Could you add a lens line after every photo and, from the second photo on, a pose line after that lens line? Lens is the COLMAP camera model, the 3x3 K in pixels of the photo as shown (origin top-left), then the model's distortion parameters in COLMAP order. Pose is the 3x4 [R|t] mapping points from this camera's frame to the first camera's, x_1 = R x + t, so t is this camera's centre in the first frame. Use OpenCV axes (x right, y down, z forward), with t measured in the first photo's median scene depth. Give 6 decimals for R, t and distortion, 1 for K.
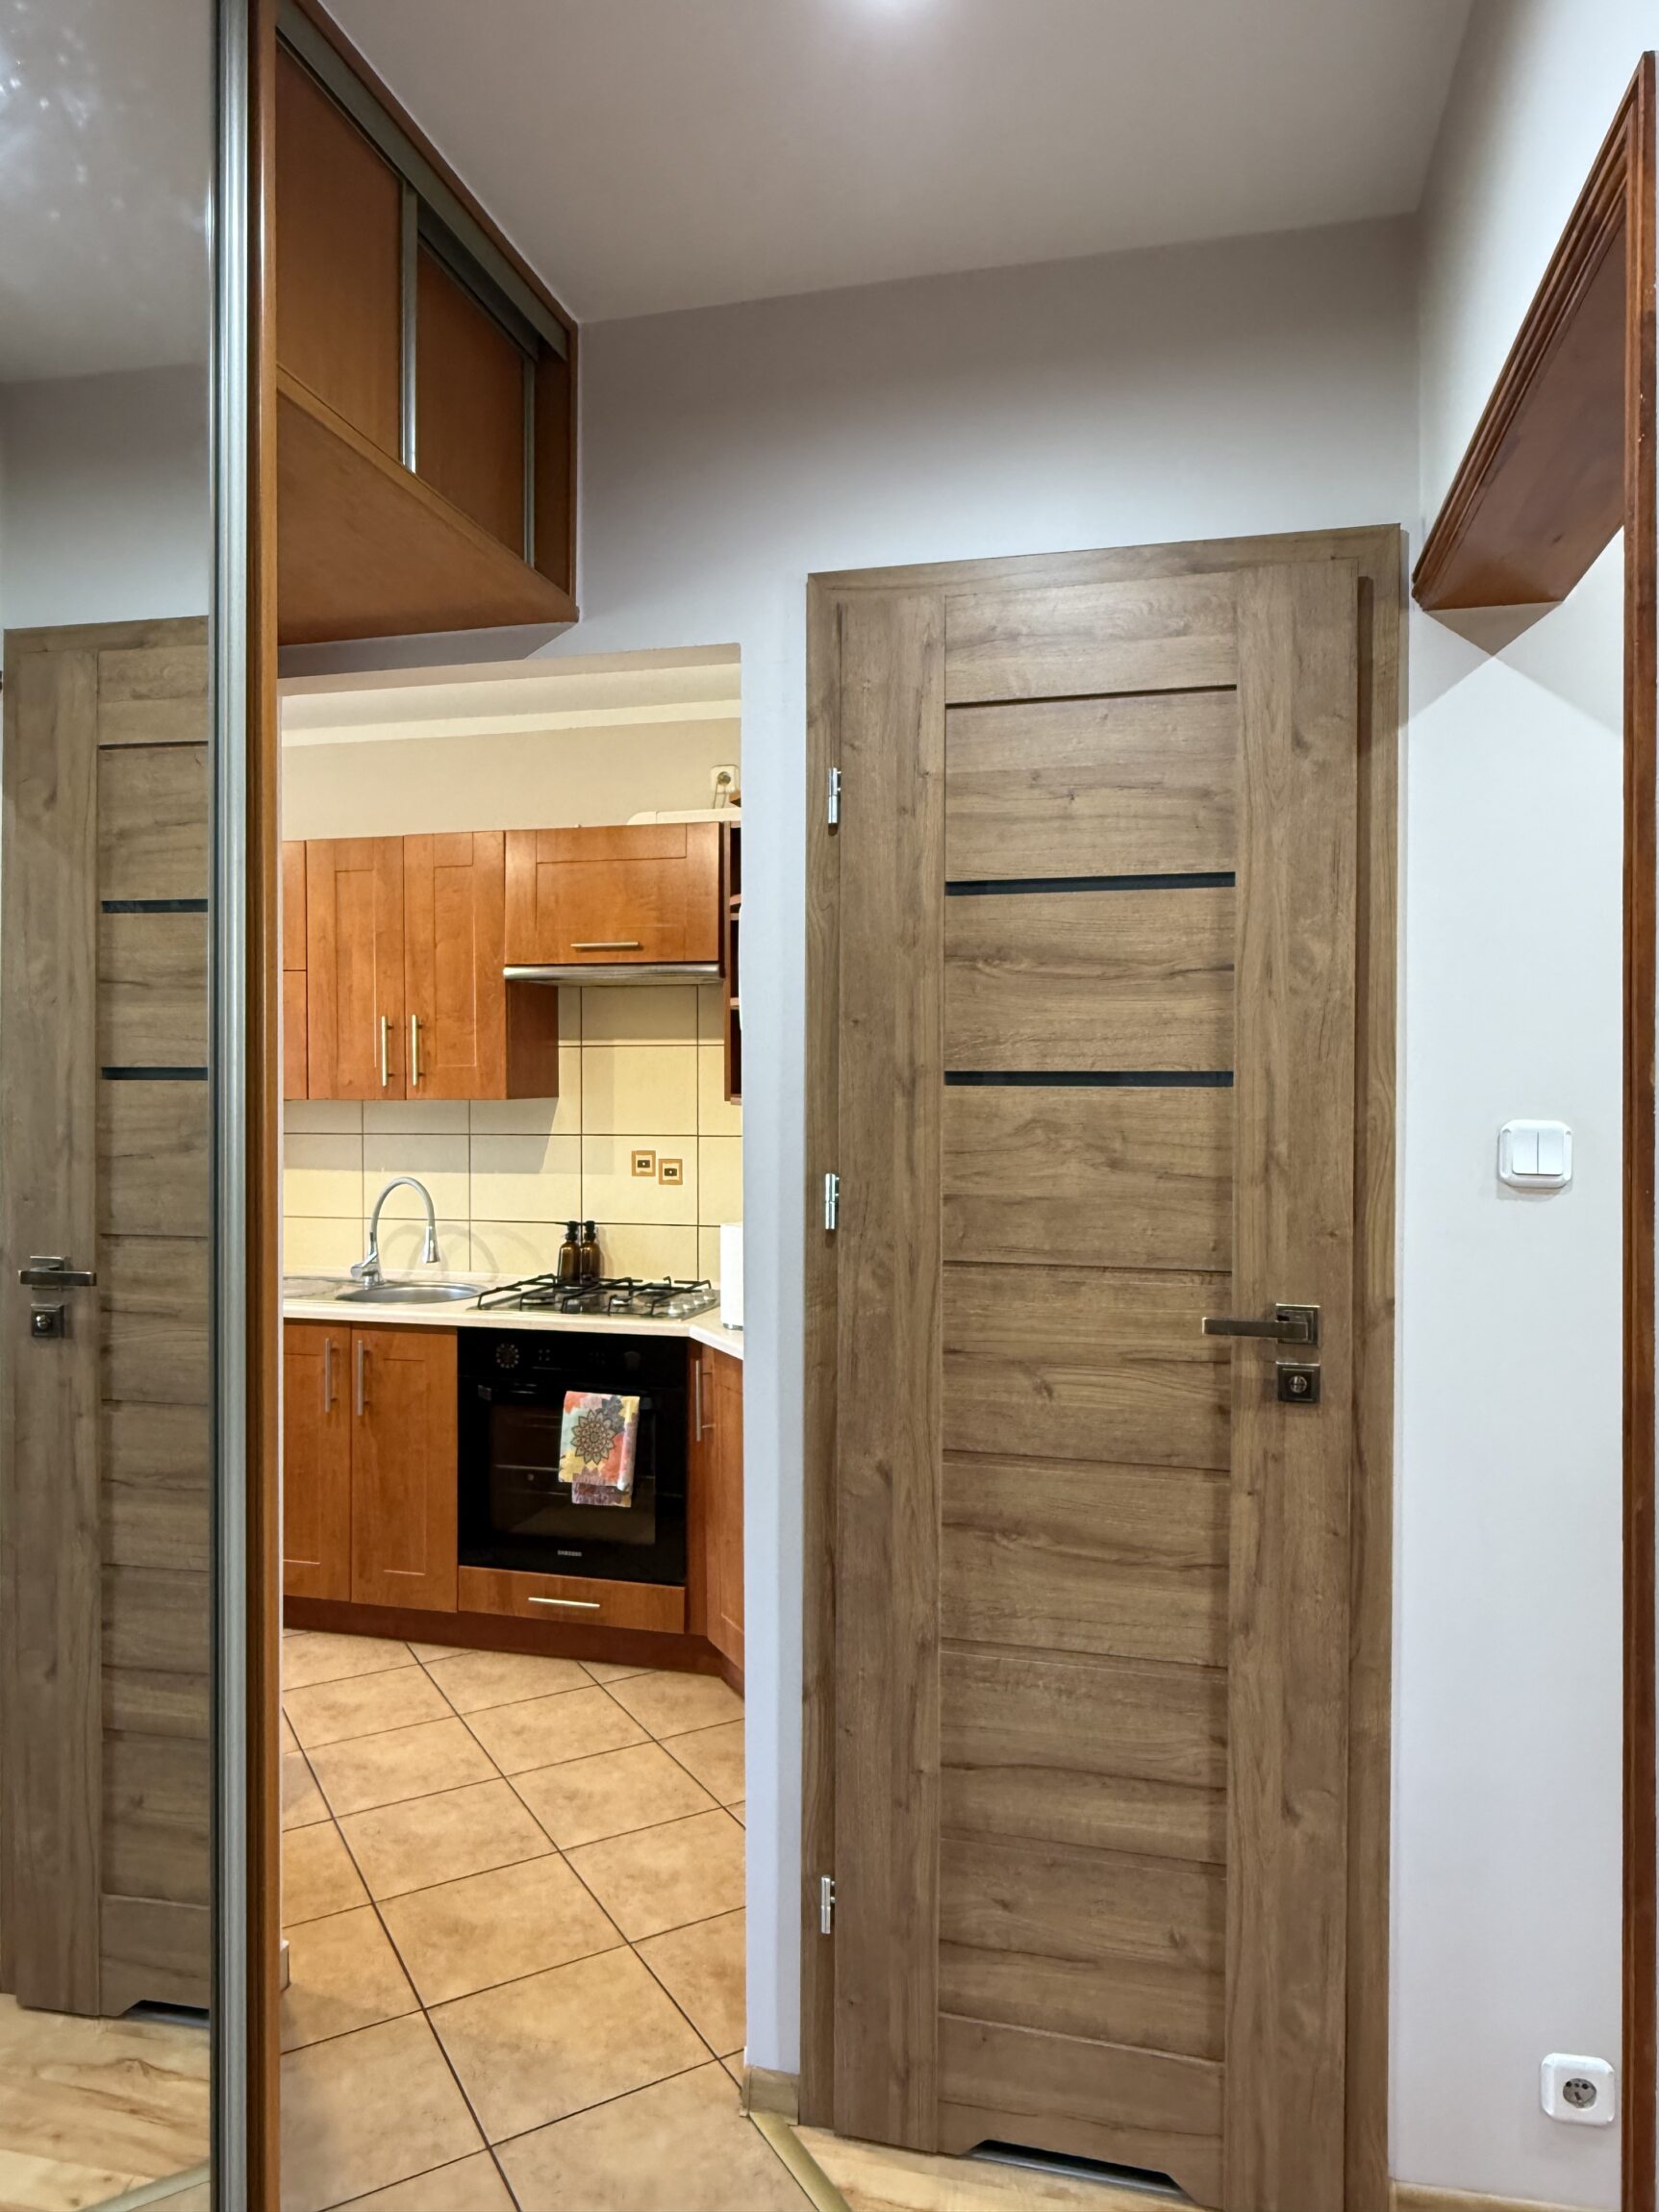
lens RADIAL K [[1442.8, 0, 838.5], [0, 1442.8, 1105.3], [0, 0, 1]] dist [0.000003, -0.001851]
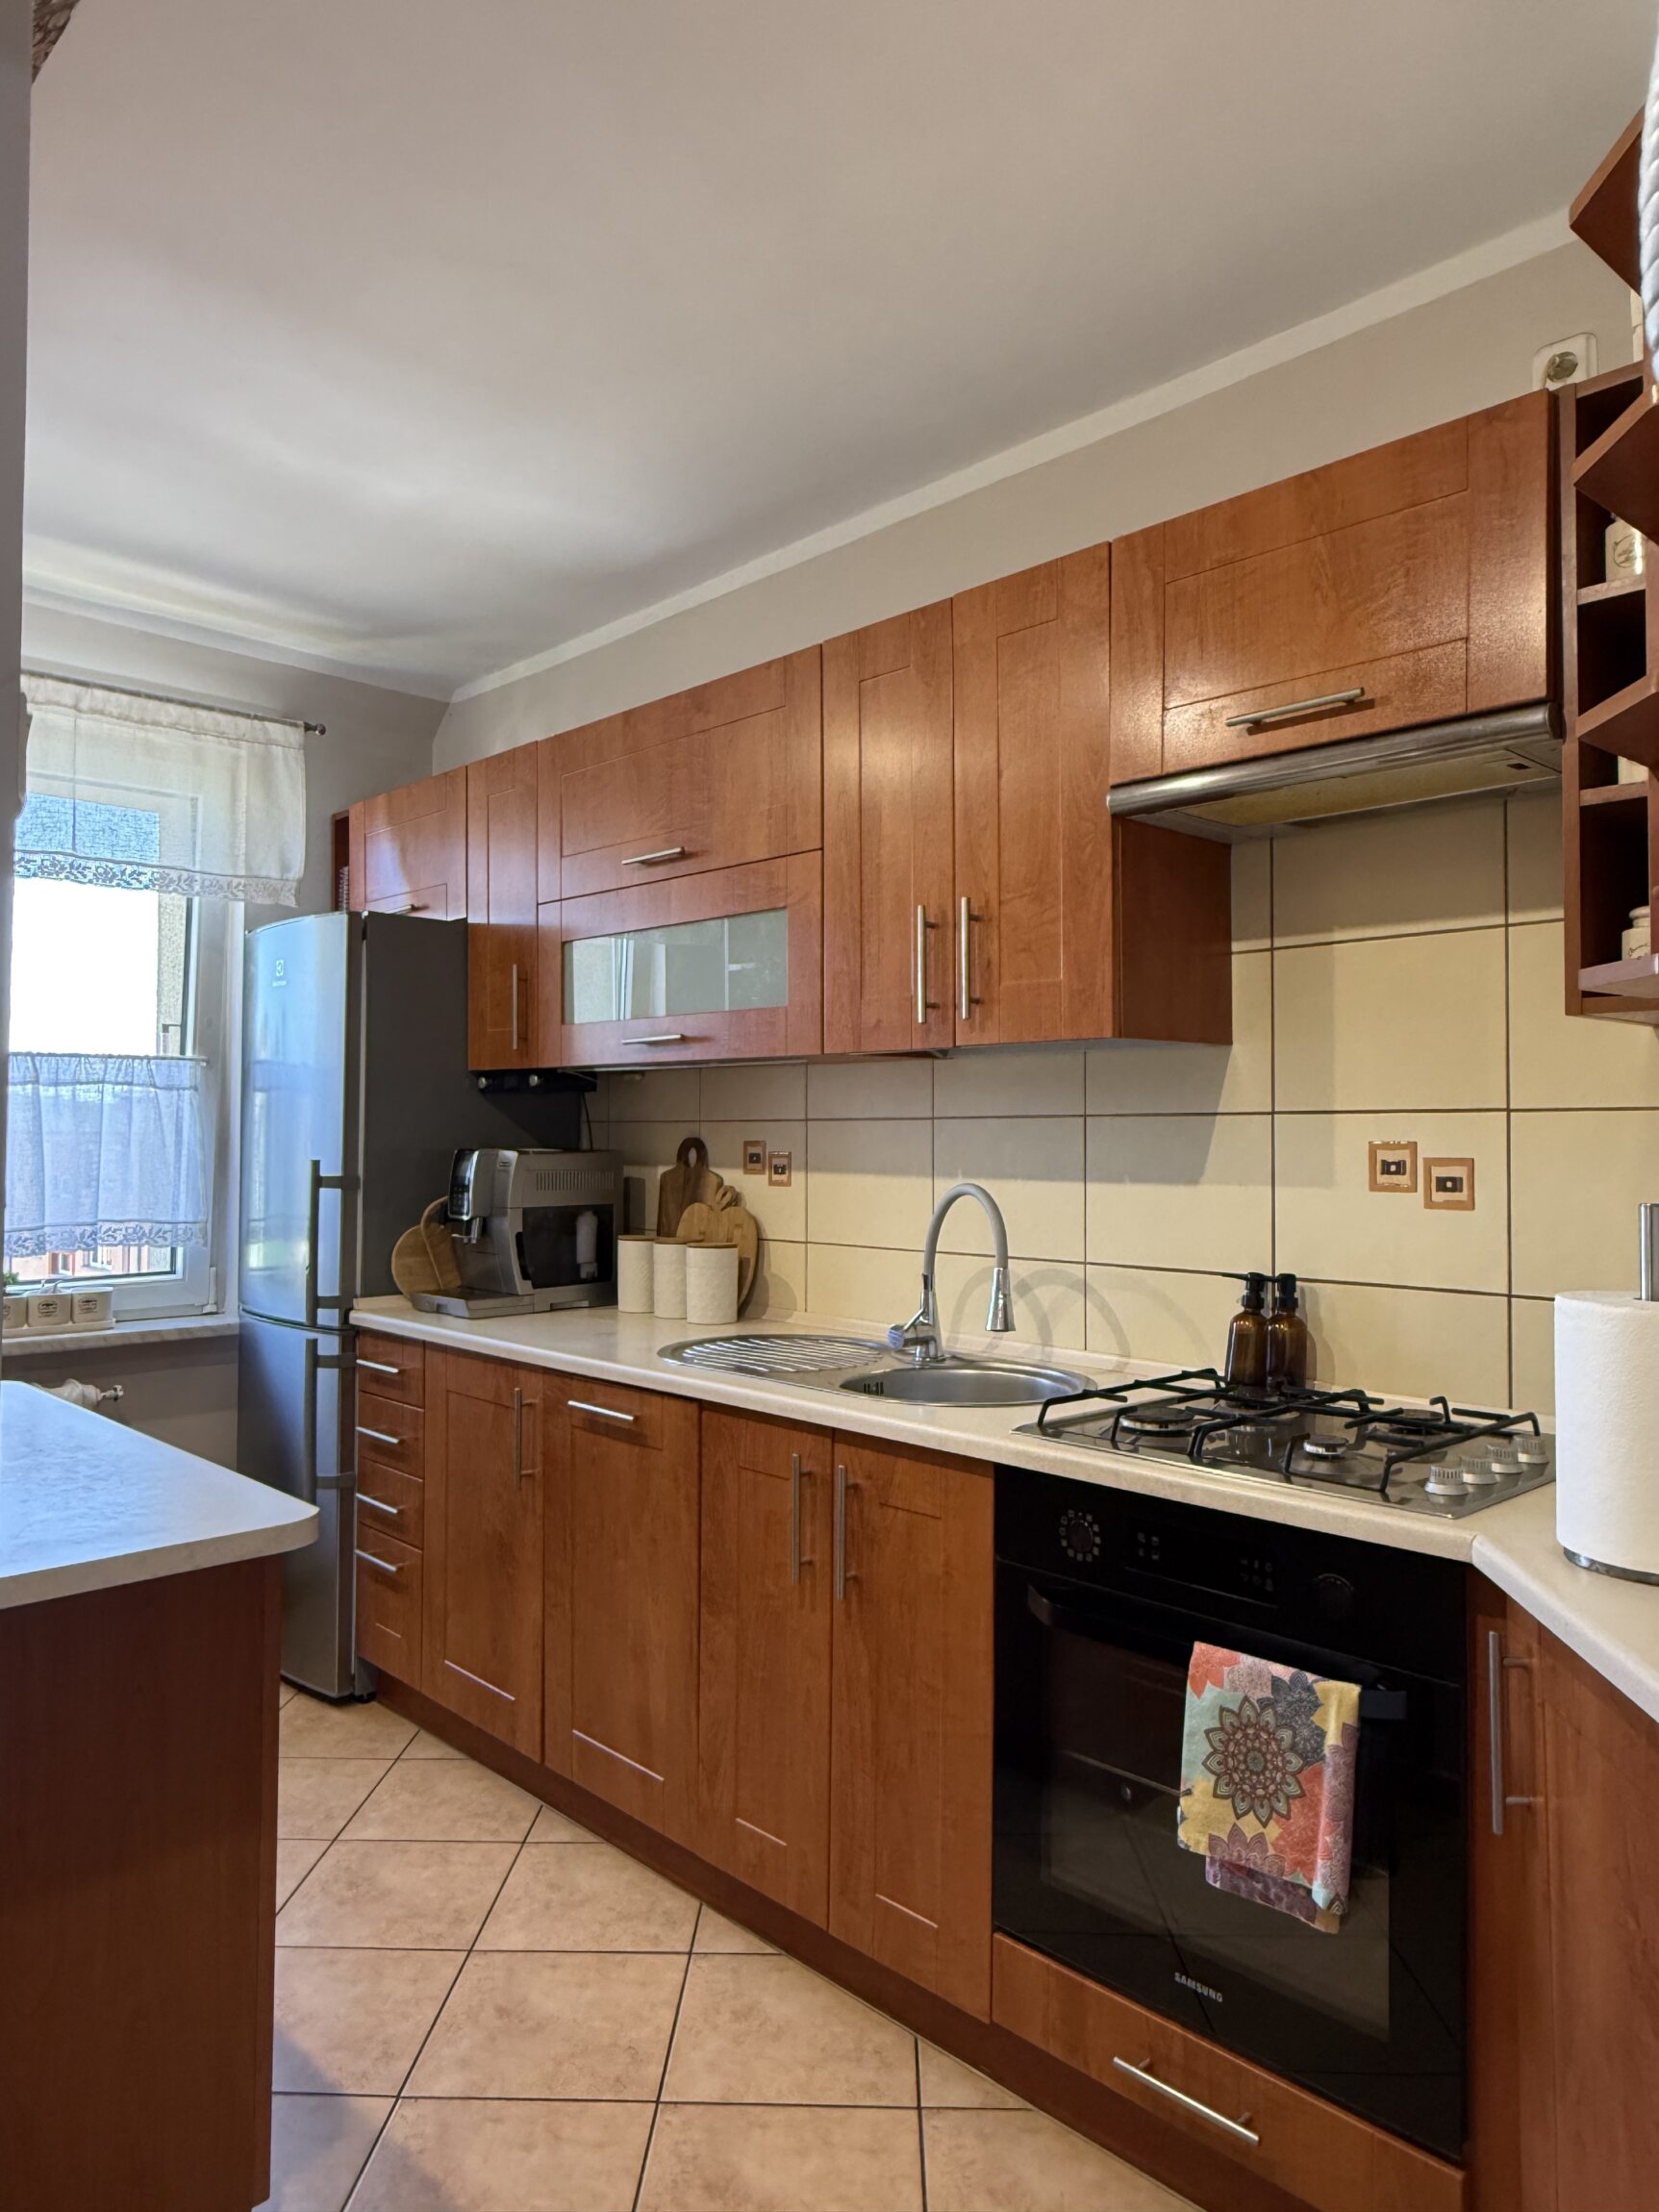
lens RADIAL K [[1442.8, 0, 839.3], [0, 1442.8, 1104.6], [0, 0, 1]] dist [0.000003, -0.001851]
pose [[0.851062, -0.008714, -0.524993, -0.034964], [-0.010930, 0.999352, -0.034305, 0.039300], [0.524951, 0.034934, 0.850415, 0.478686]]
